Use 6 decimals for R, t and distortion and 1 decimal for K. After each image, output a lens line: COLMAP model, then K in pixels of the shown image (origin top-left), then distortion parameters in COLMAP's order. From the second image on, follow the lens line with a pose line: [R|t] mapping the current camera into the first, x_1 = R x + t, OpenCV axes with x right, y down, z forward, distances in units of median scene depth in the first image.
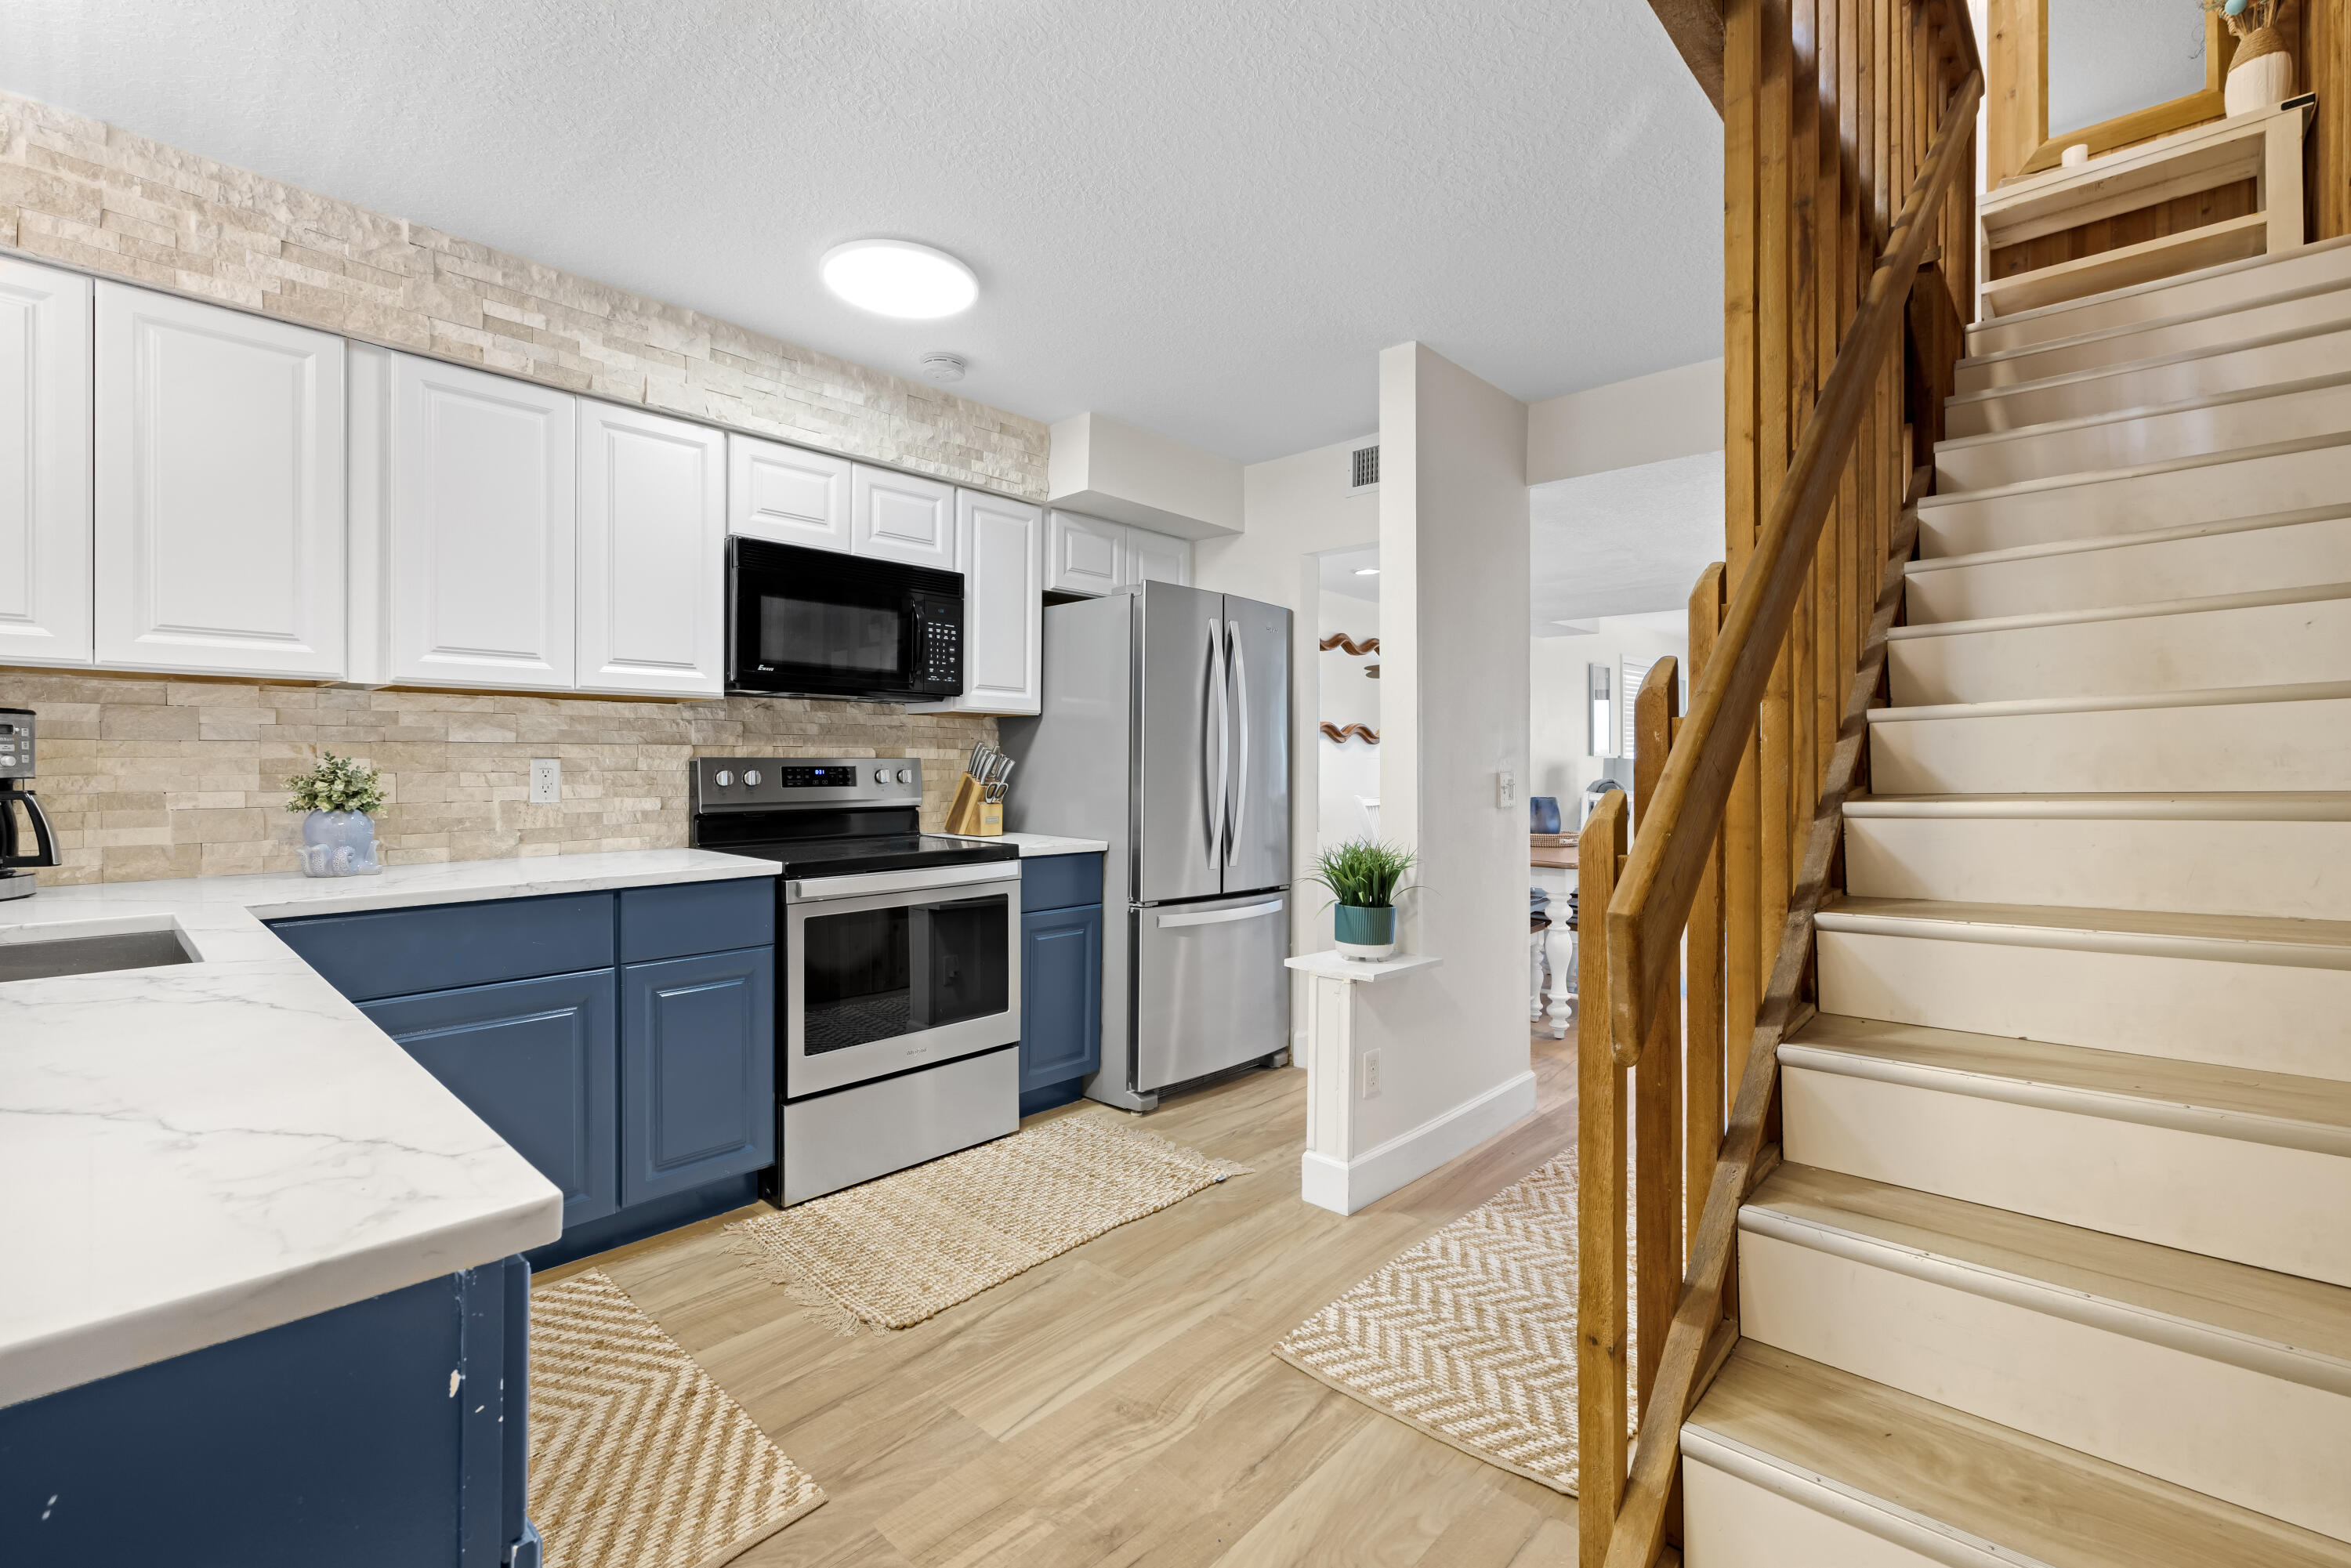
lens RADIAL K [[1022.1, 0, 1186.0], [0, 1022.1, 767.4], [0, 0, 1]] dist [0.000094, 0.000471]
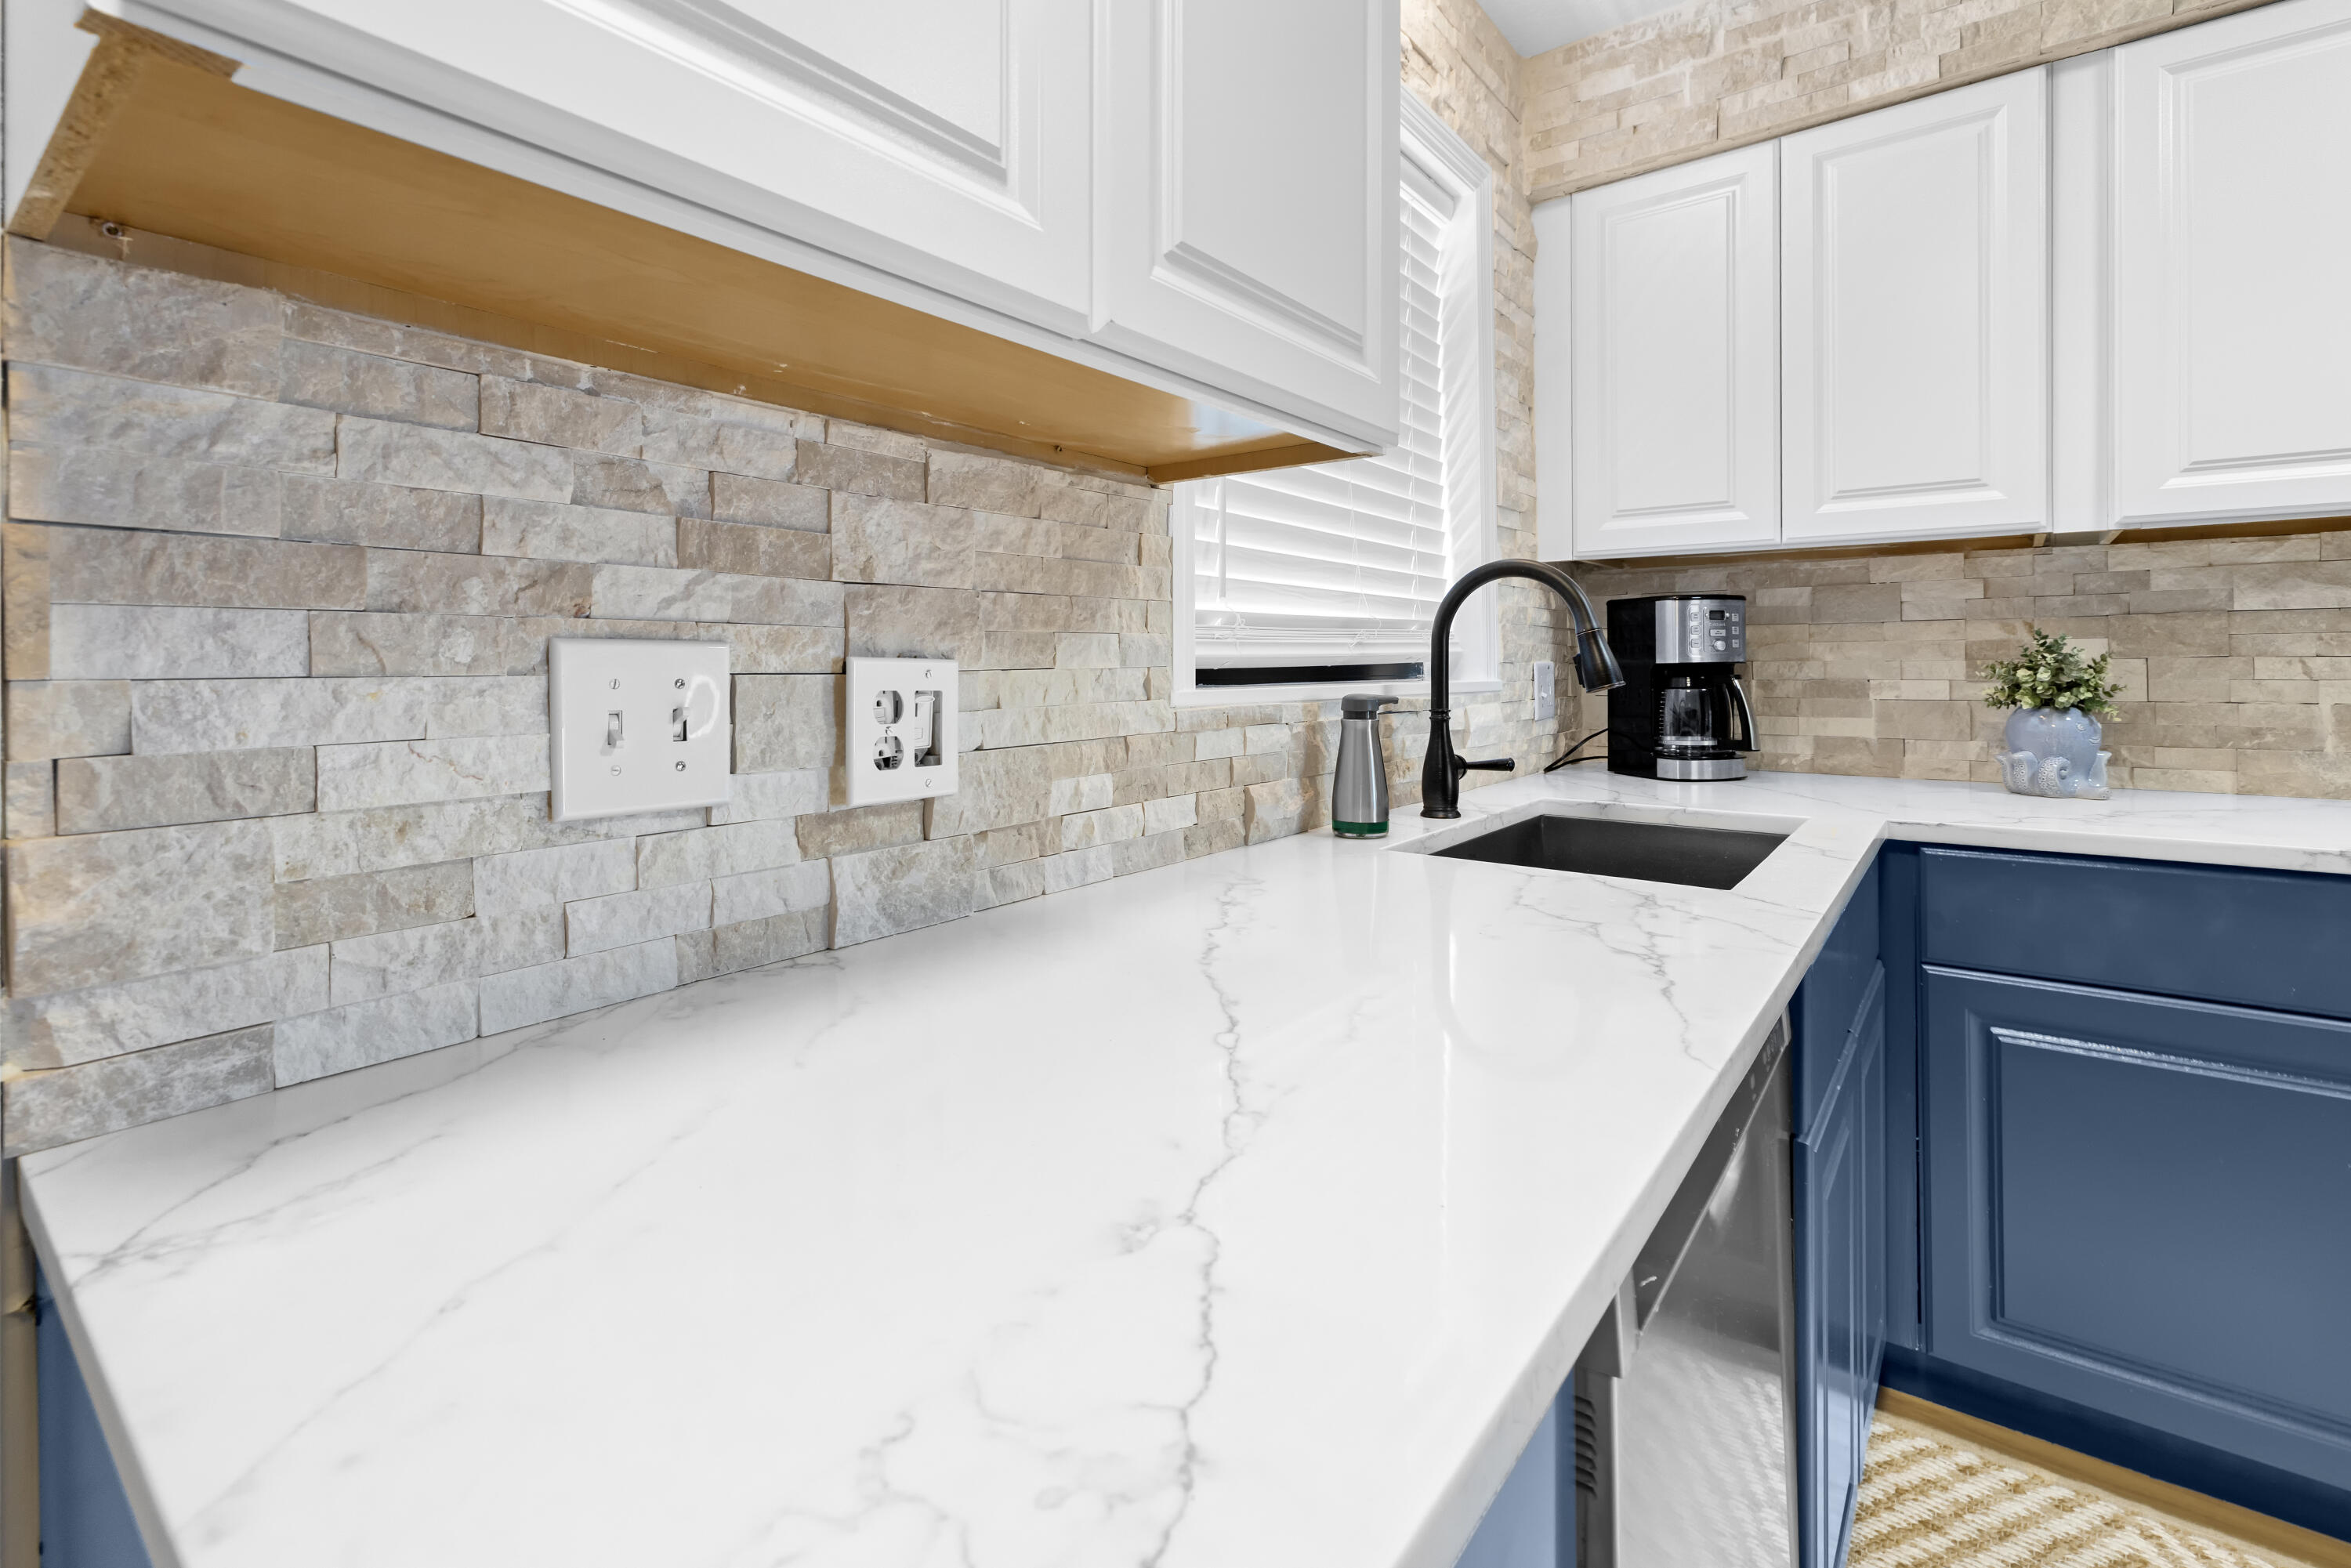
lens RADIAL K [[1054.6, 0, 1168.2], [0, 1054.6, 665.1], [0, 0, 1]] dist [0.003017, -0.000095]
pose [[0.077791, -0.000070, -0.996970, -0.096822], [0.001342, 0.999999, 0.000035, 0.008779], [0.996969, -0.001341, 0.077791, 0.261097]]
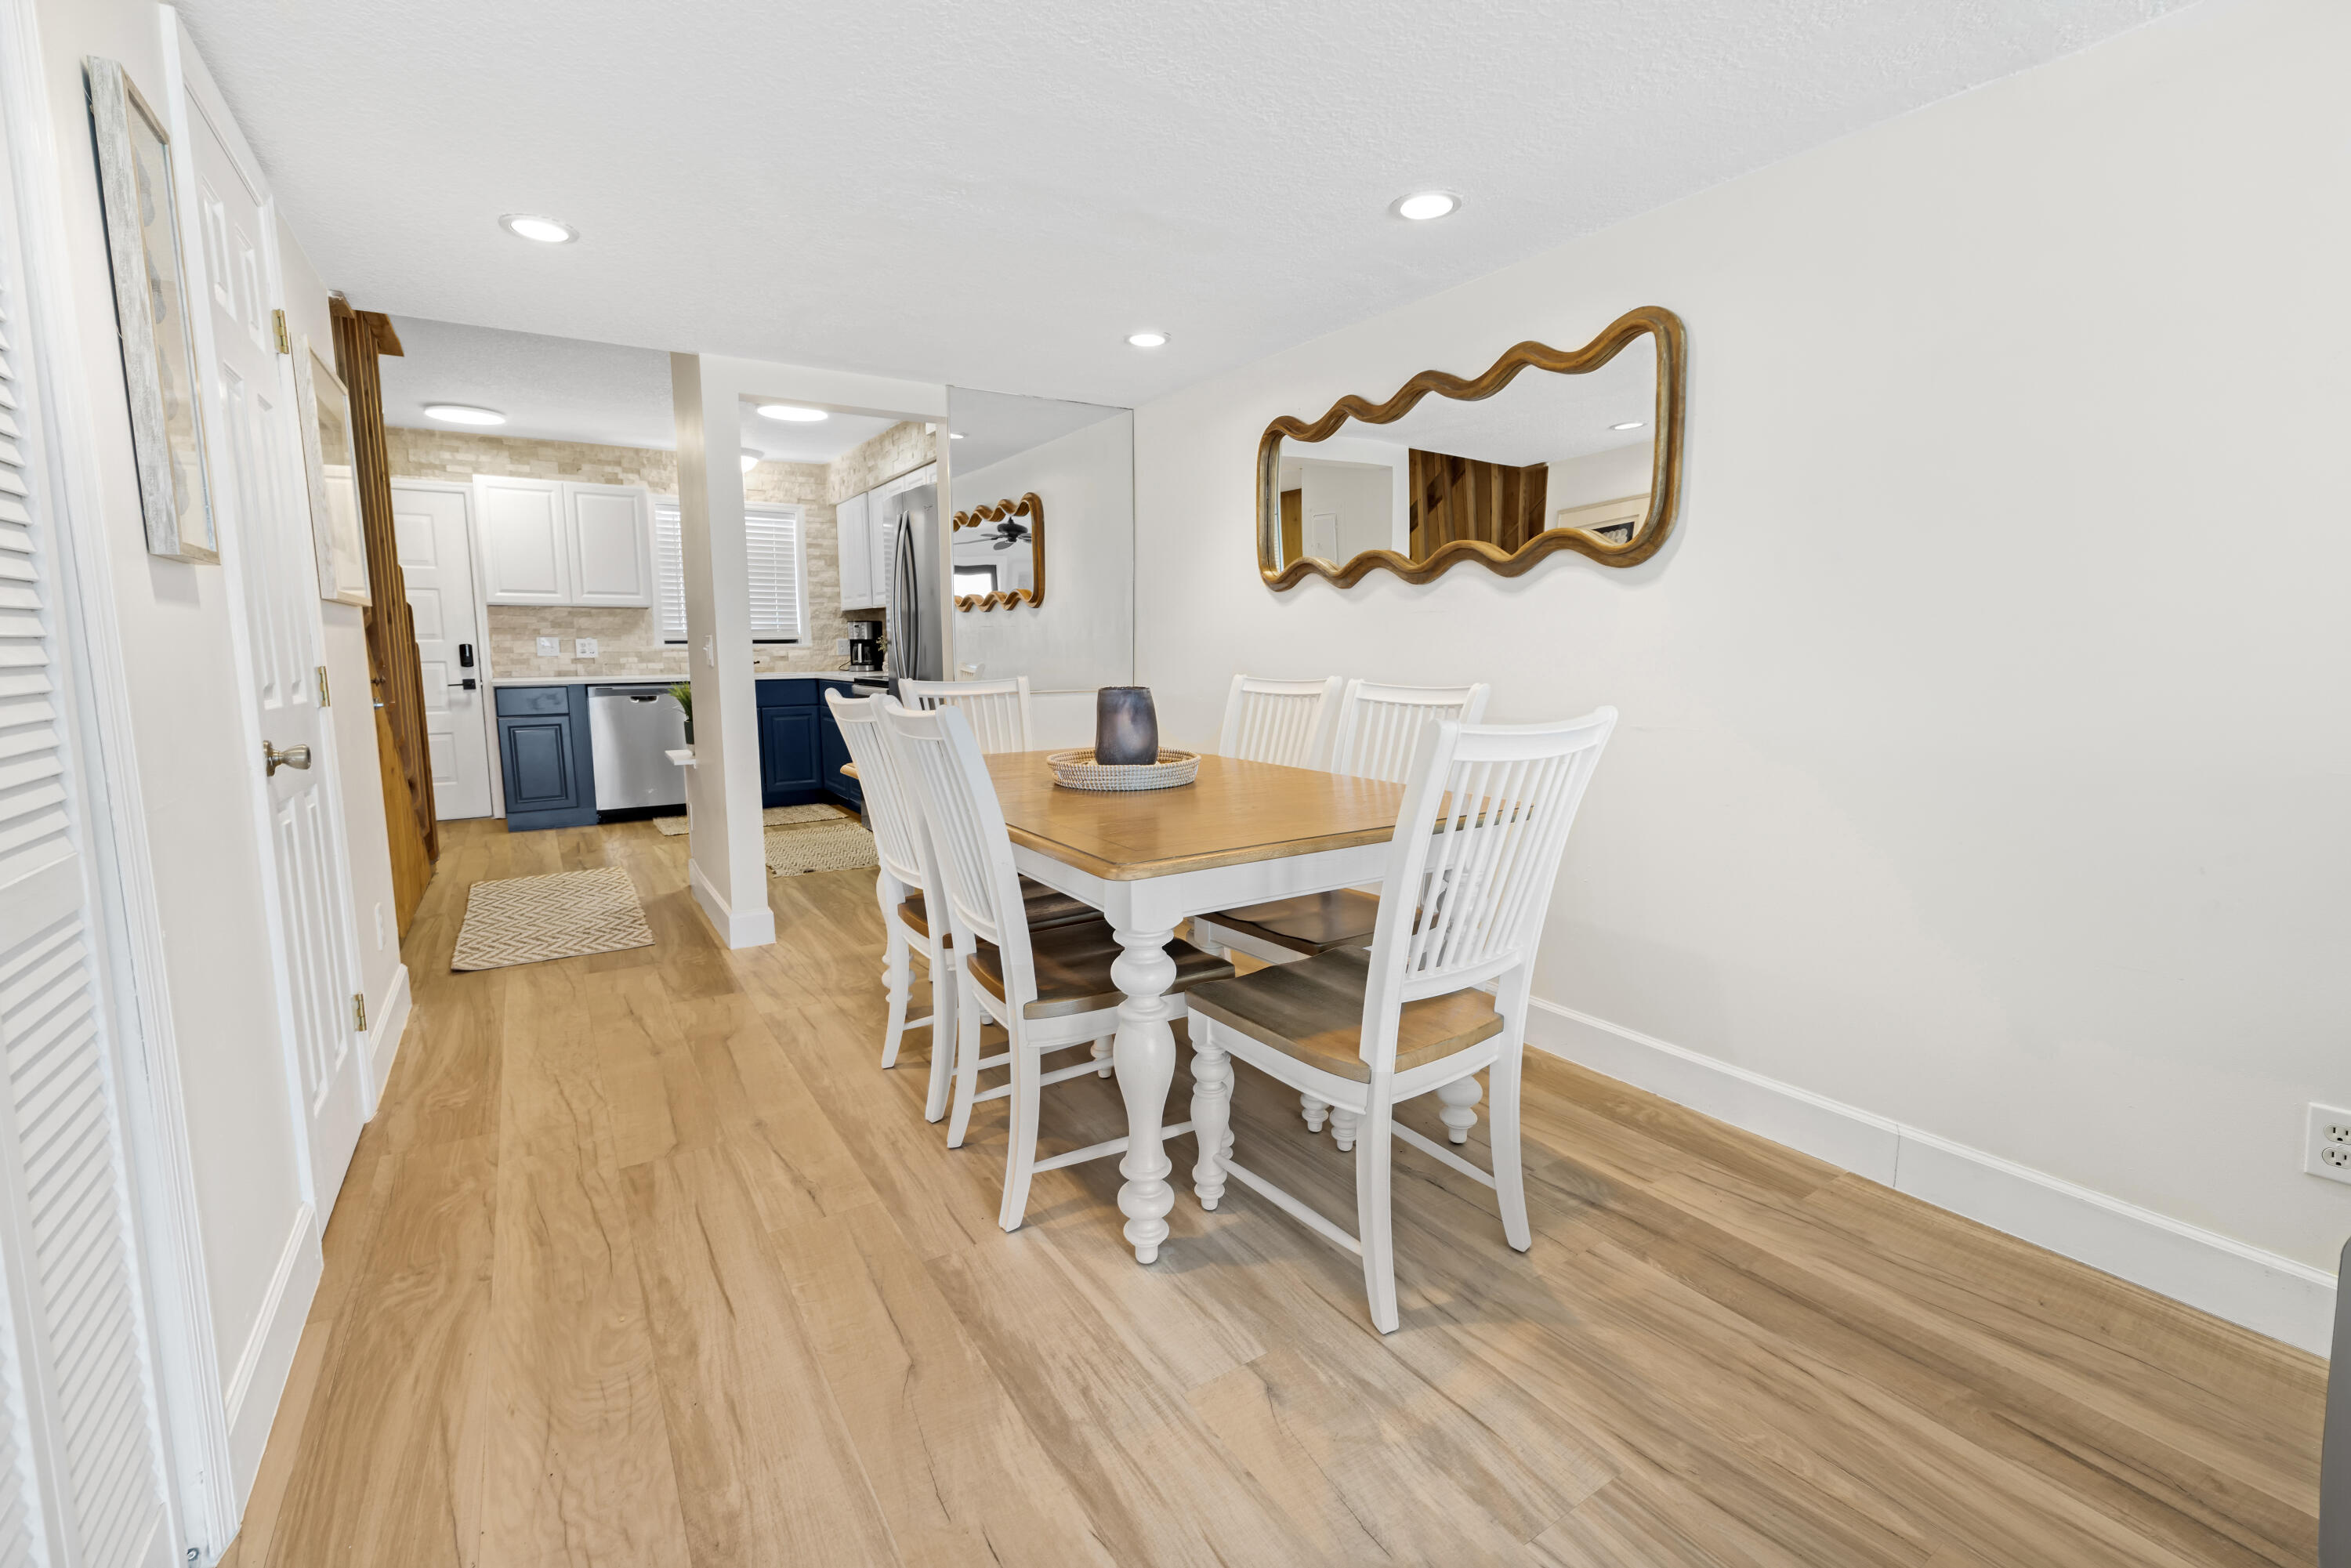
lens RADIAL K [[1054.6, 0, 1192.3], [0, 1054.6, 777.3], [0, 0, 1]] dist [0.003017, -0.000095]
pose [[-0.253167, 0.118629, -0.960122, 1.686926], [0.003756, 0.992566, 0.121648, 0.033775], [0.967415, 0.027191, -0.251731, 2.285134]]
